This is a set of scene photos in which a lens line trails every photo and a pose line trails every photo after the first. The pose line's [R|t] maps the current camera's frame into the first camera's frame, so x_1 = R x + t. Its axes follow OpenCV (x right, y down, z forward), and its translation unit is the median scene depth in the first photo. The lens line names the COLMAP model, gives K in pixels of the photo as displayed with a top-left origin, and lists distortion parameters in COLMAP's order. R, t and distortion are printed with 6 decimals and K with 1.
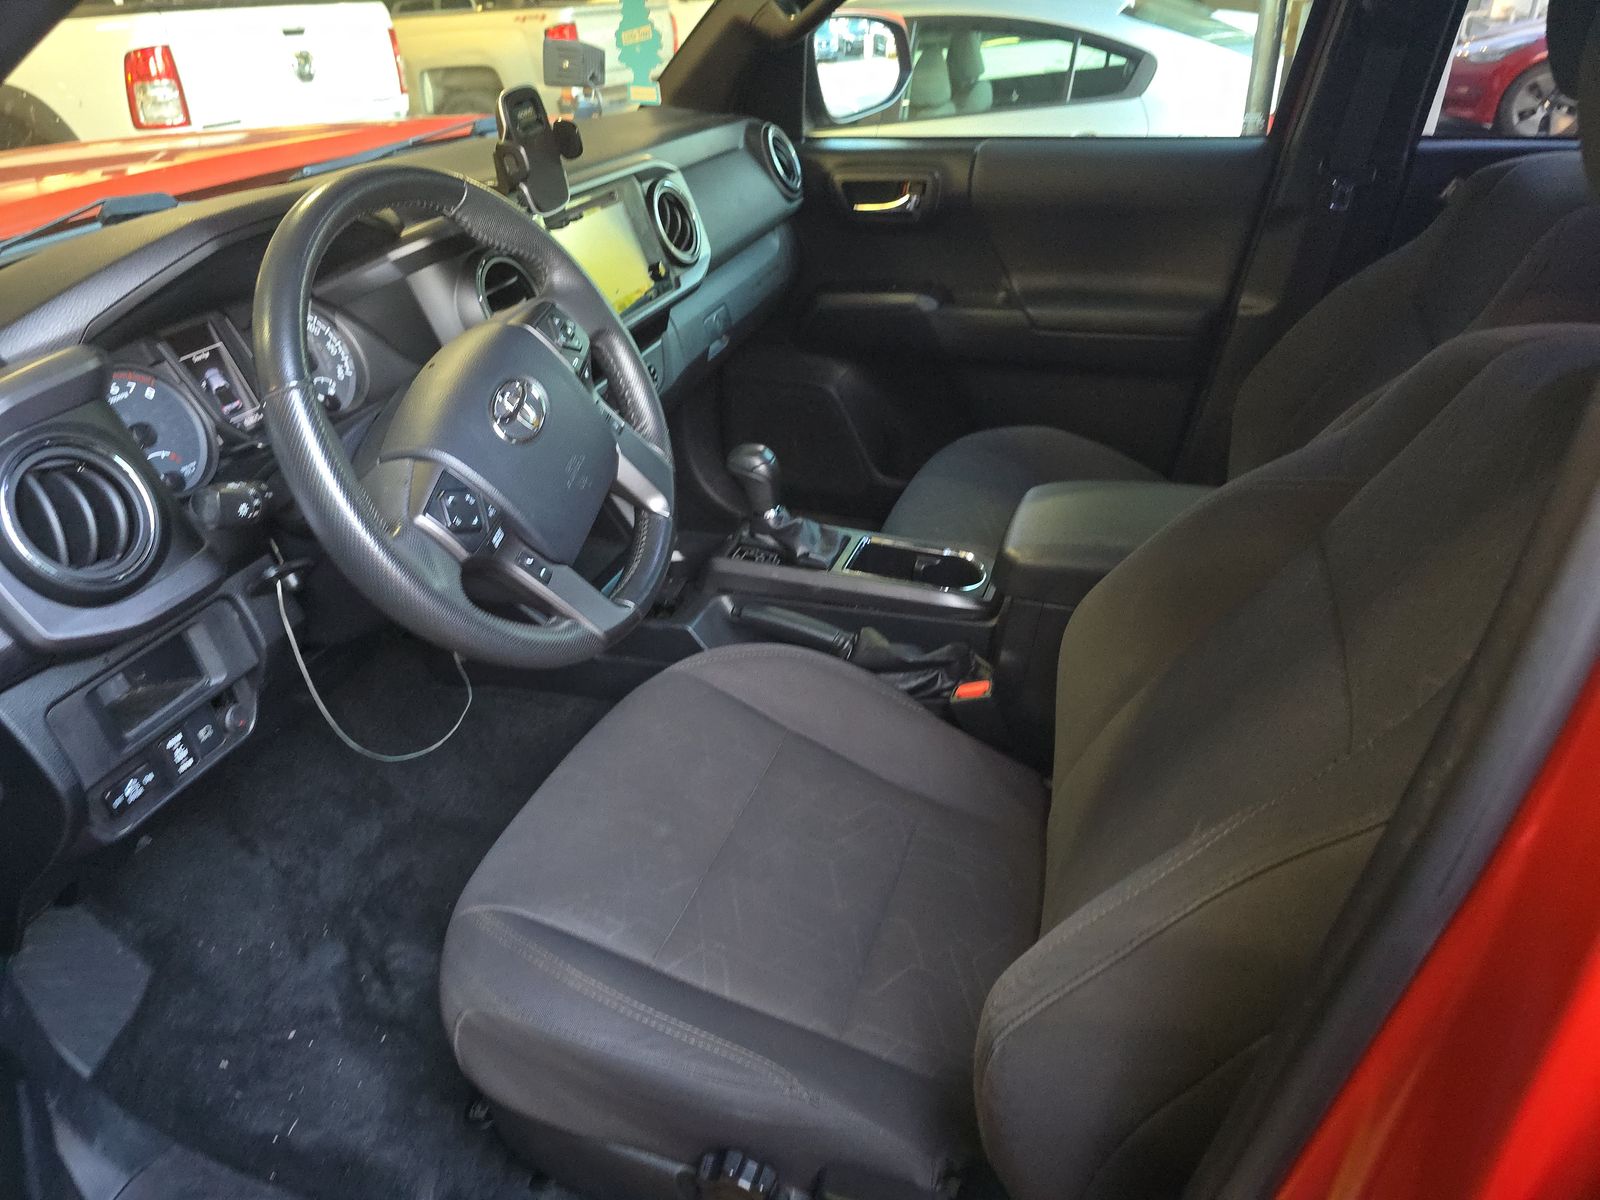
lens RADIAL K [[1095.3, 0, 800.0], [0, 1095.3, 600.0], [0, 0, 1]] dist [0.044396, -0.038318]
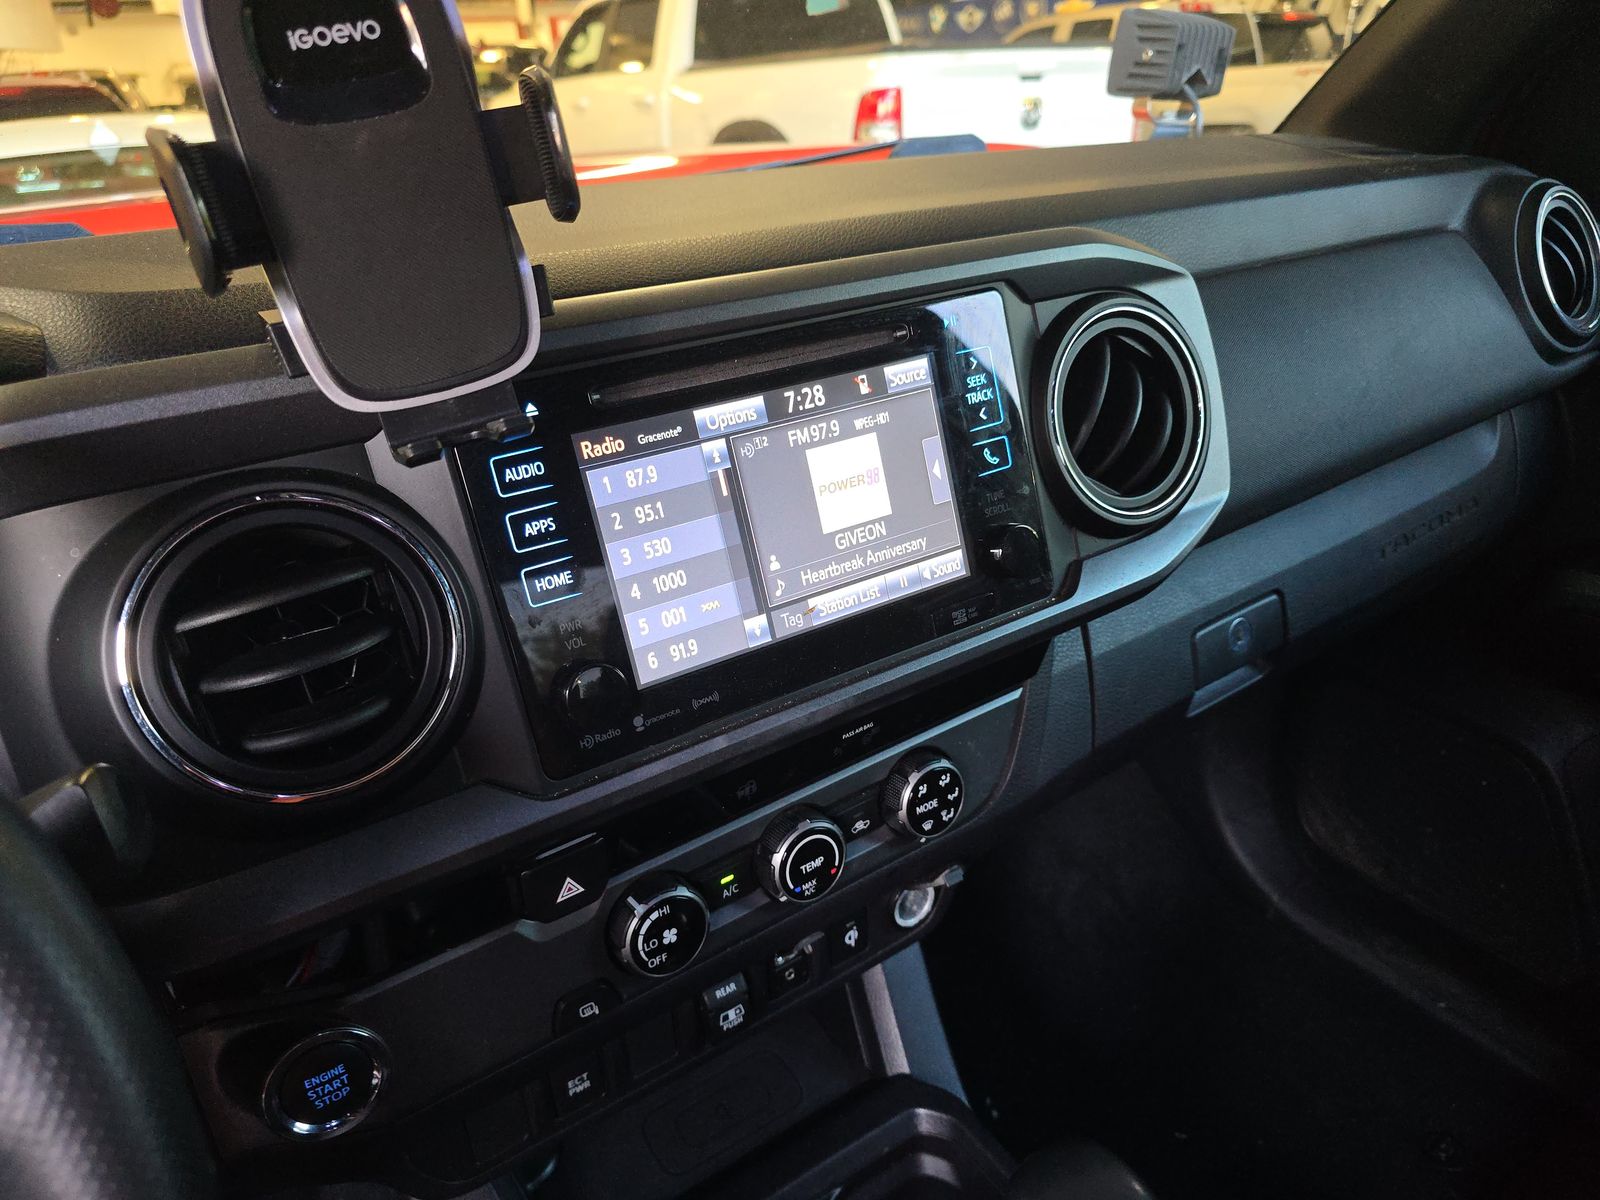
lens RADIAL K [[1095.3, 0, 800.0], [0, 1095.3, 600.0], [0, 0, 1]] dist [0.044396, -0.038318]
pose [[0.808318, 0.261359, -0.527554, 0.005125], [-0.285918, 0.957566, 0.036311, -0.214194], [0.514658, 0.121486, 0.848745, 0.519106]]
